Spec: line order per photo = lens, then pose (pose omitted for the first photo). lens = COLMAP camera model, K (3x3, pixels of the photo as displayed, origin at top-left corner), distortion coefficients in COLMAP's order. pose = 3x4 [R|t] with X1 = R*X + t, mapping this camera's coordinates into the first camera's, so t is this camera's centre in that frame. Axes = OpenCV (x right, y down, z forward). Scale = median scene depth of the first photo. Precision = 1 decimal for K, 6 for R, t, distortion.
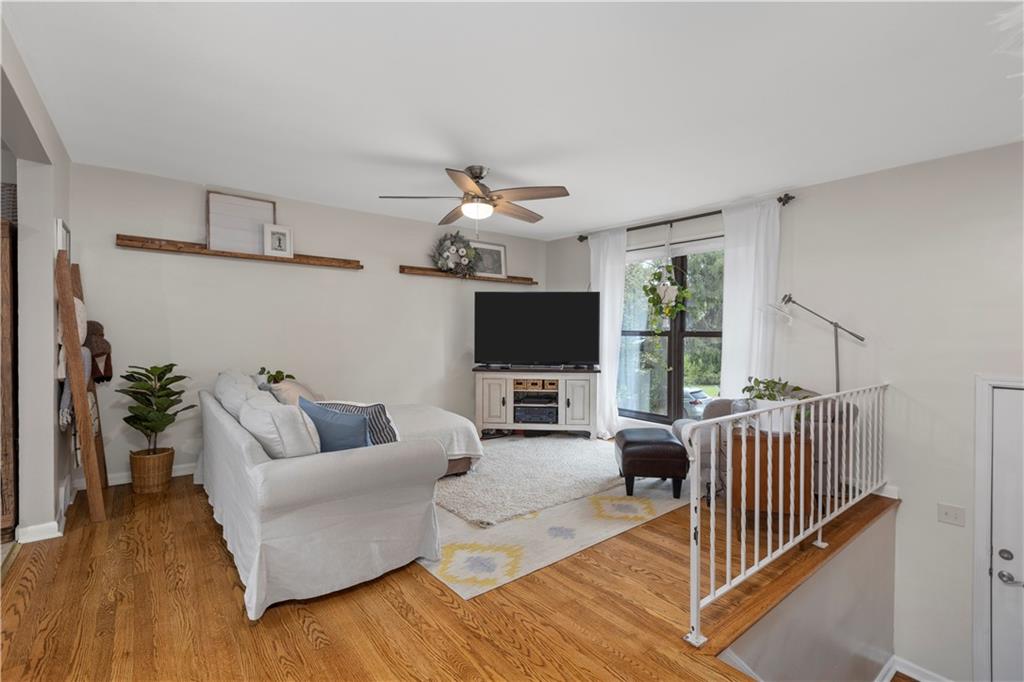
lens RADIAL K [[465.7, 0, 513.3], [0, 465.7, 345.0], [0, 0, 1]] dist [0.004977, 0.000595]
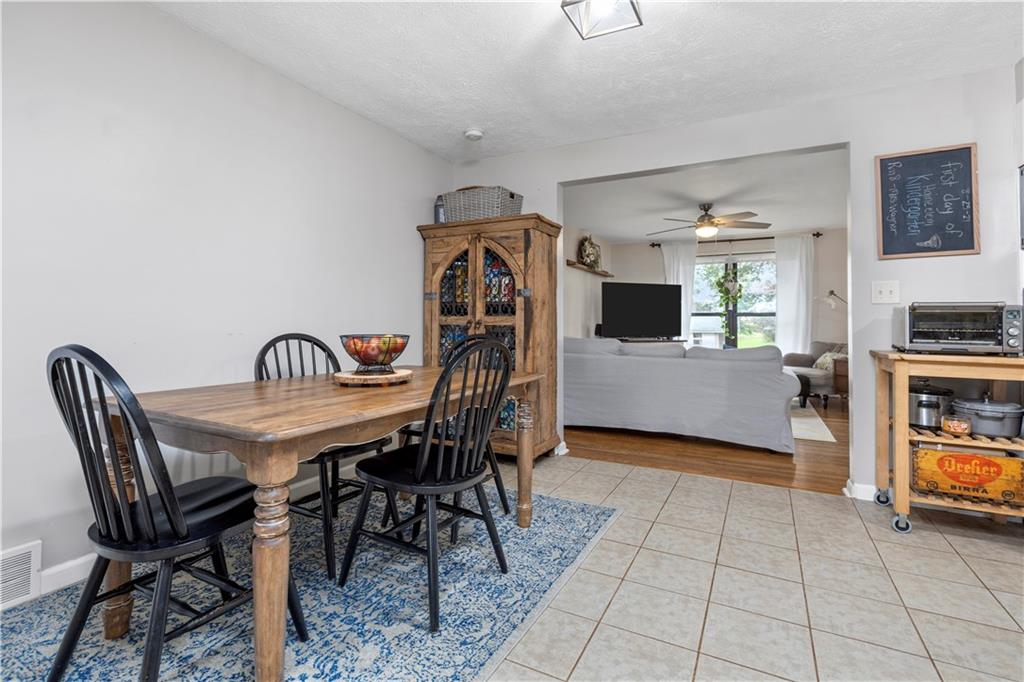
lens RADIAL K [[465.7, 0, 512.7], [0, 465.7, 339.2], [0, 0, 1]] dist [0.004977, 0.000595]
pose [[0.914102, -0.008642, 0.405392, -0.850109], [0.008261, 0.999962, 0.002688, 0.042991], [-0.405400, 0.000892, 0.914139, -0.085758]]
